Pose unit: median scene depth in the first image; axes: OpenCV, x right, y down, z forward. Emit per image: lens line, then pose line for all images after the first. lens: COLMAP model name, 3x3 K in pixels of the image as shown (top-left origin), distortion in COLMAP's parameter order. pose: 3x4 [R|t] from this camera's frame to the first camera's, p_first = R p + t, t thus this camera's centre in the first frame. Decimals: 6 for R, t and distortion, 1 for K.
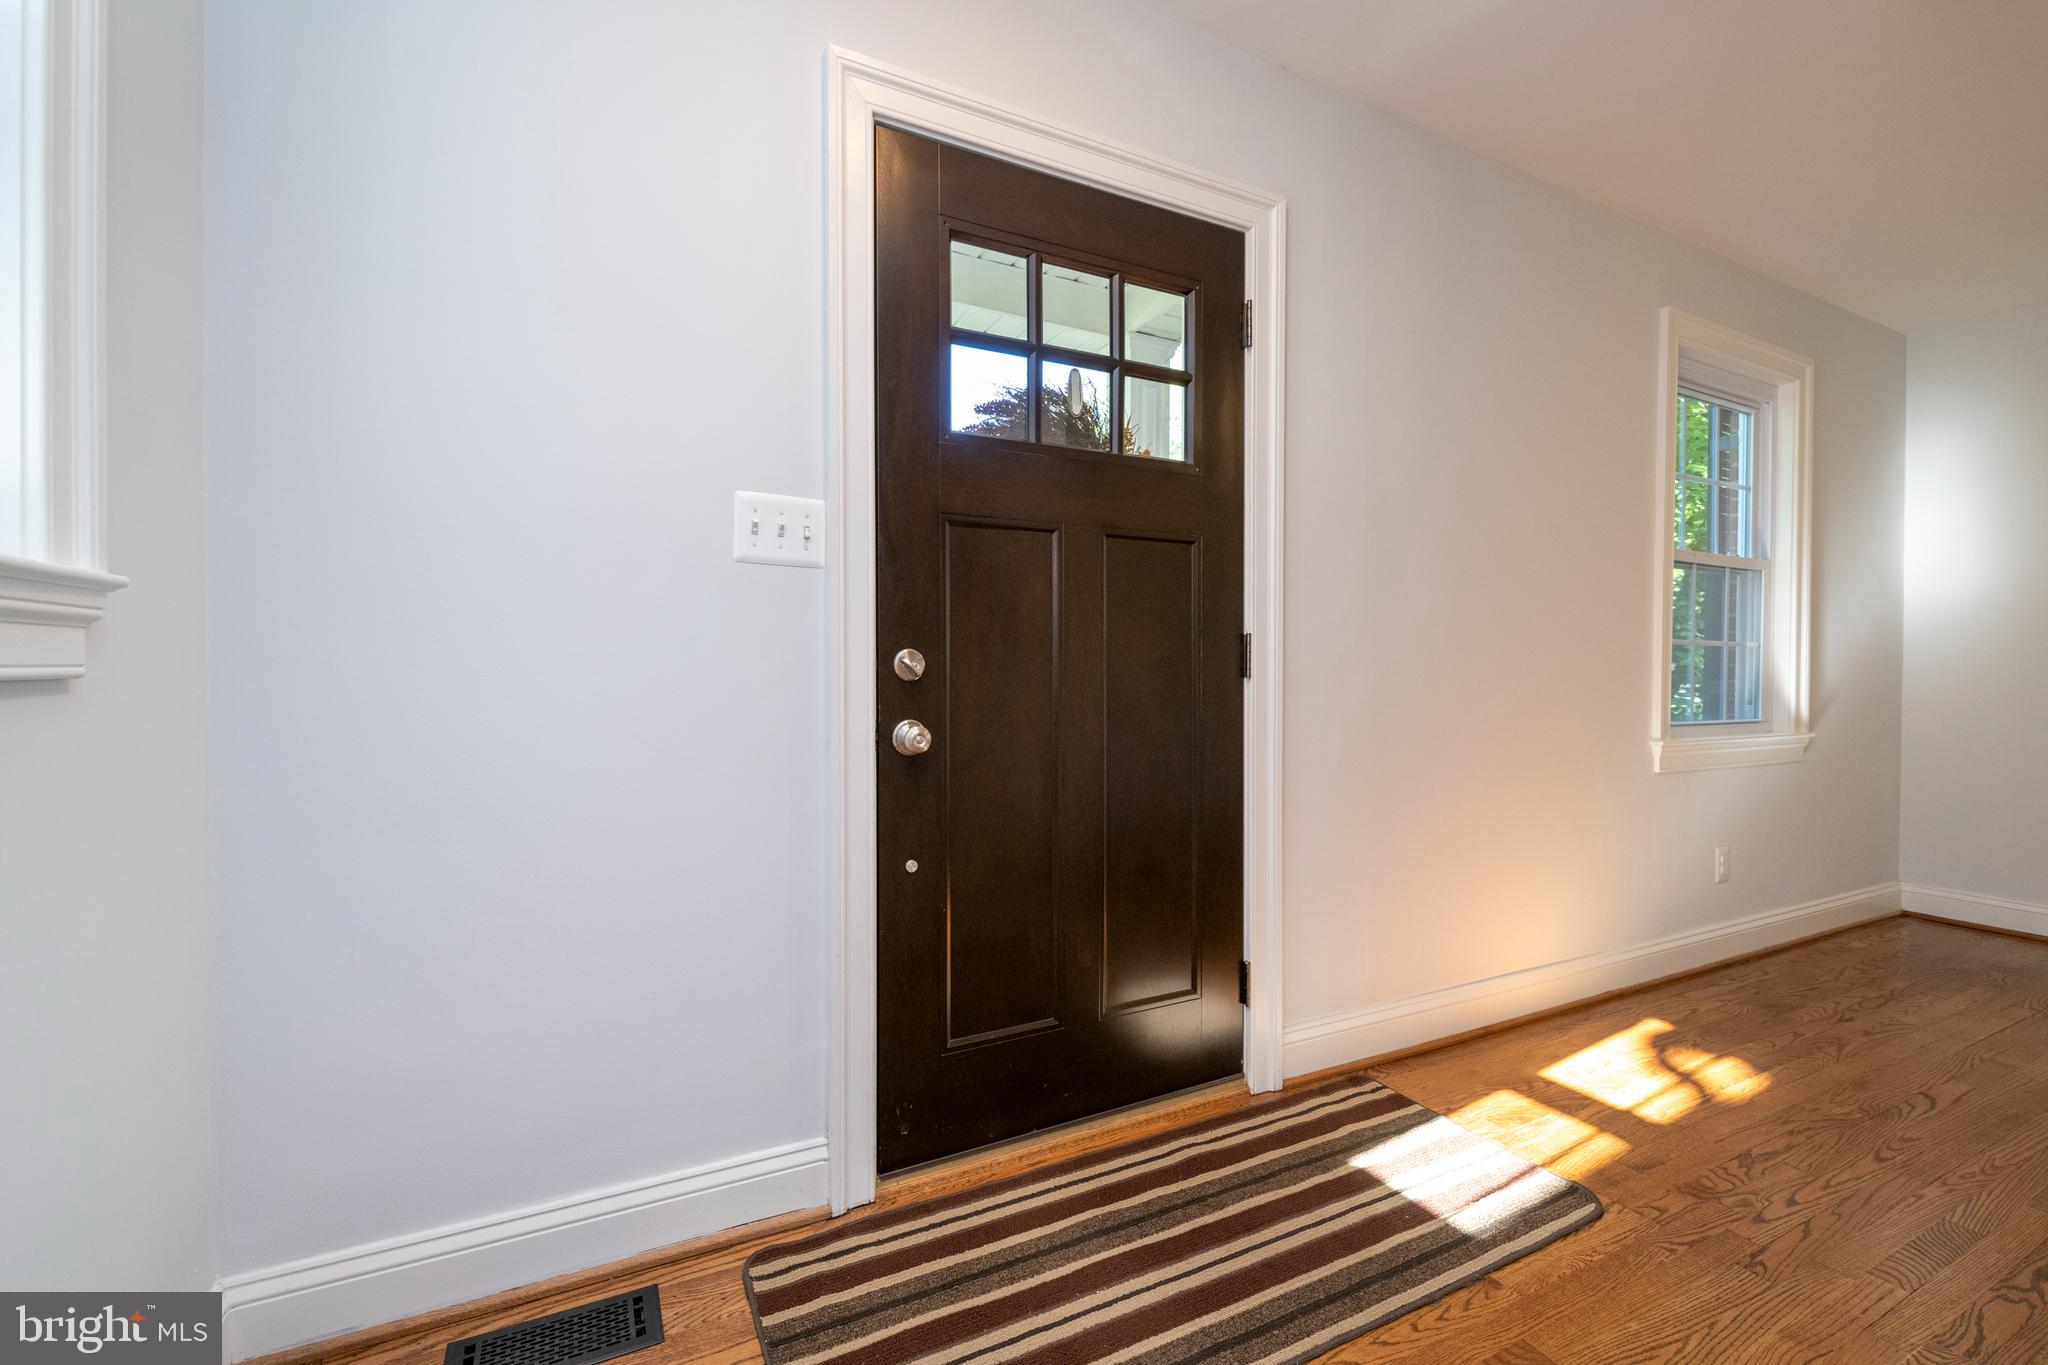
lens RADIAL K [[874.9, 0, 1035.0], [0, 874.9, 666.8], [0, 0, 1]] dist [0.008010, -0.001807]
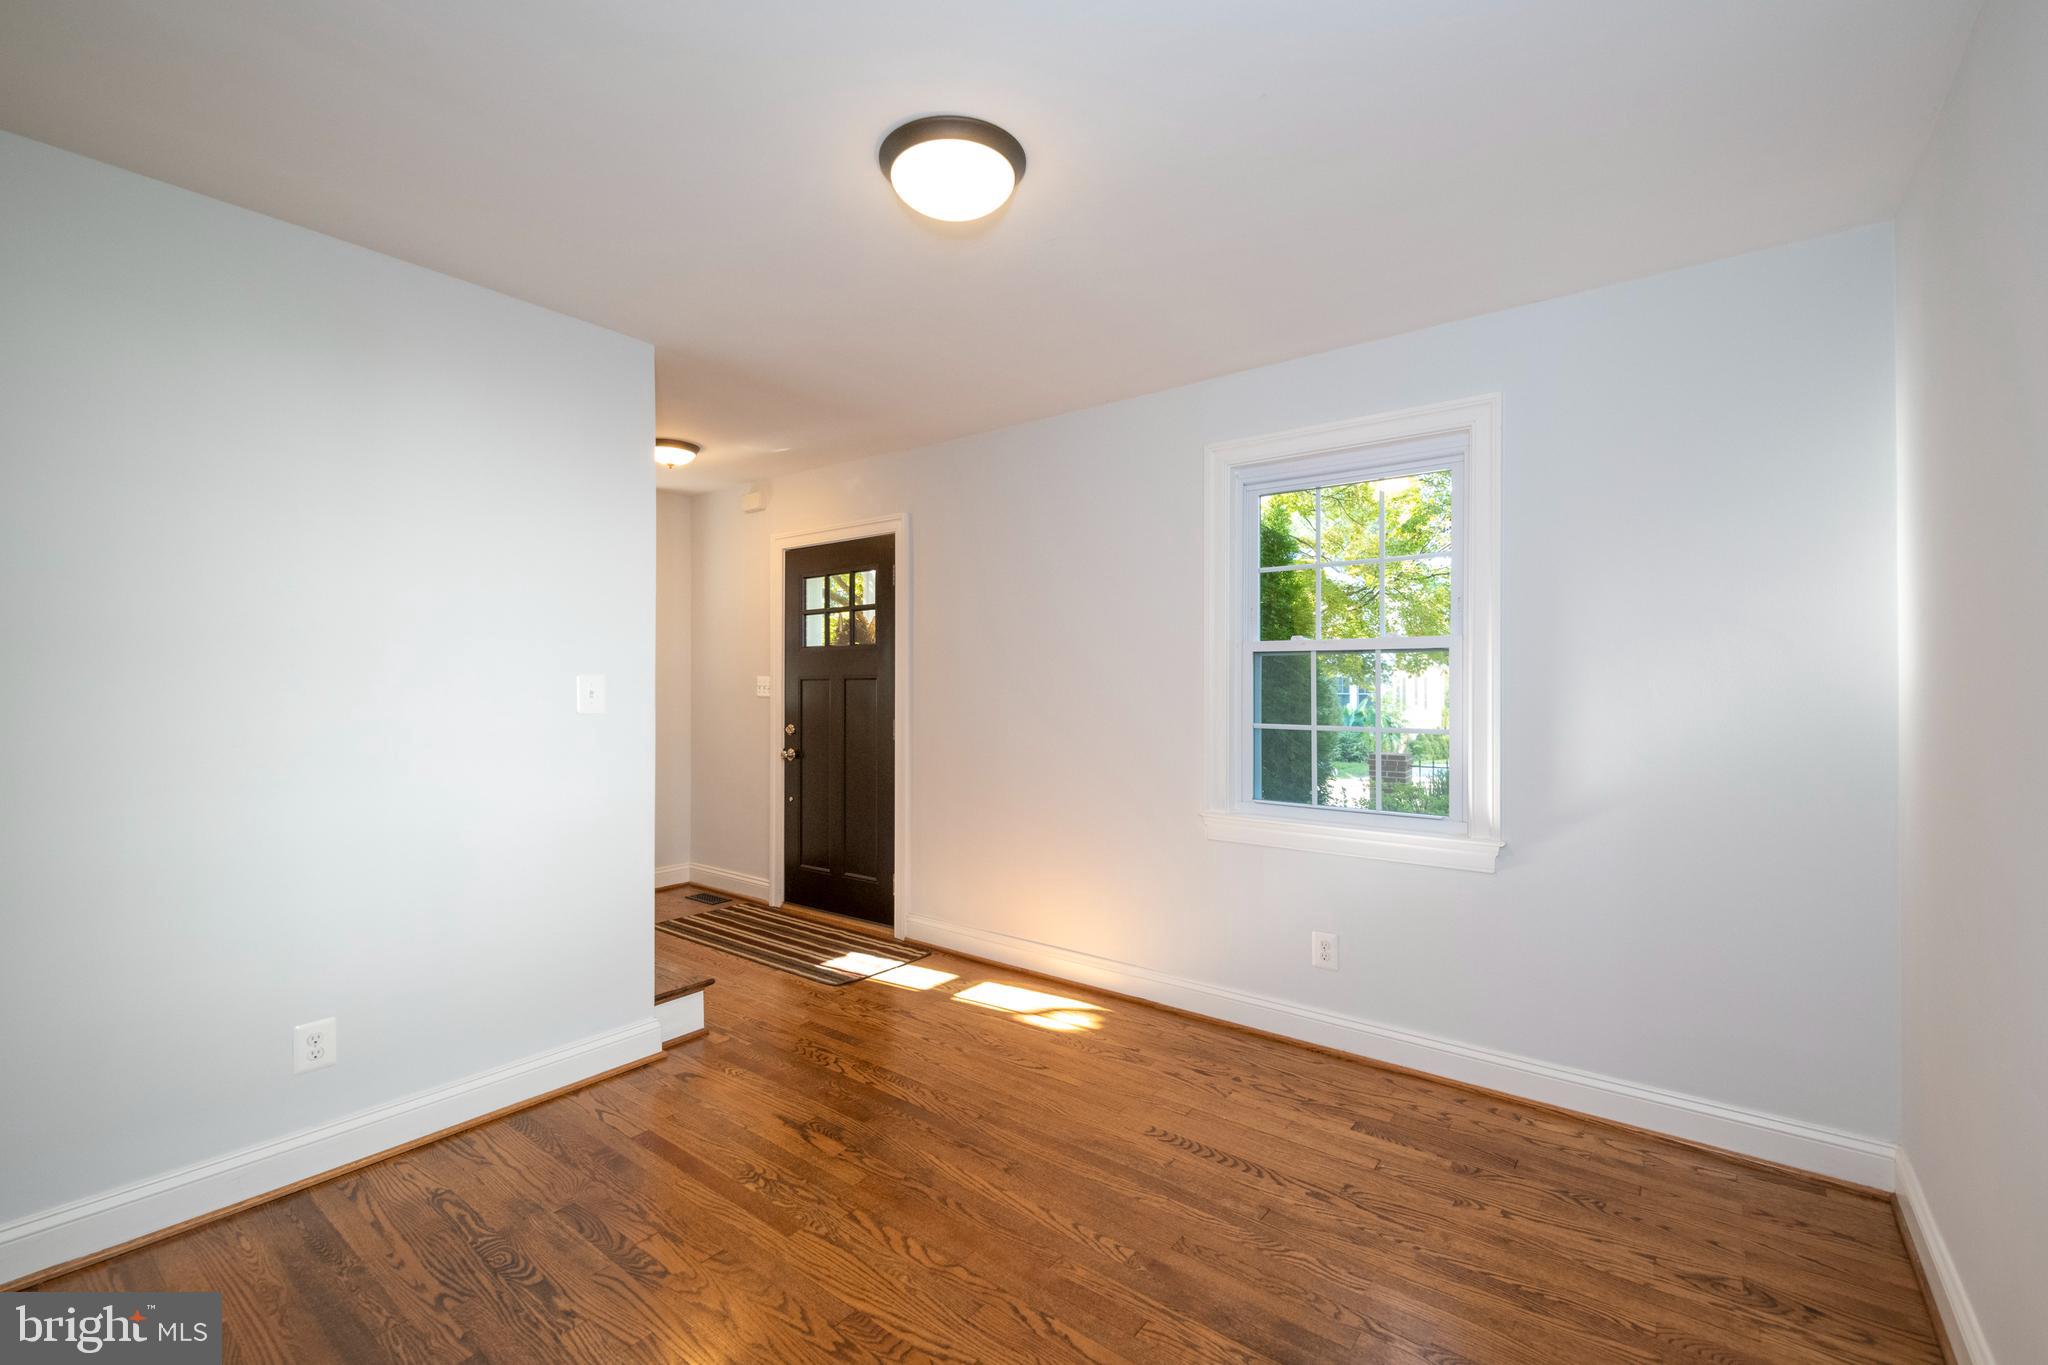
lens RADIAL K [[874.9, 0, 1031.3], [0, 874.9, 688.3], [0, 0, 1]] dist [0.008010, -0.001807]
pose [[0.406517, -0.012652, -0.913556, 2.680108], [-0.002947, 0.999881, -0.015159, -0.094824], [0.913639, 0.008854, 0.406431, 0.507358]]
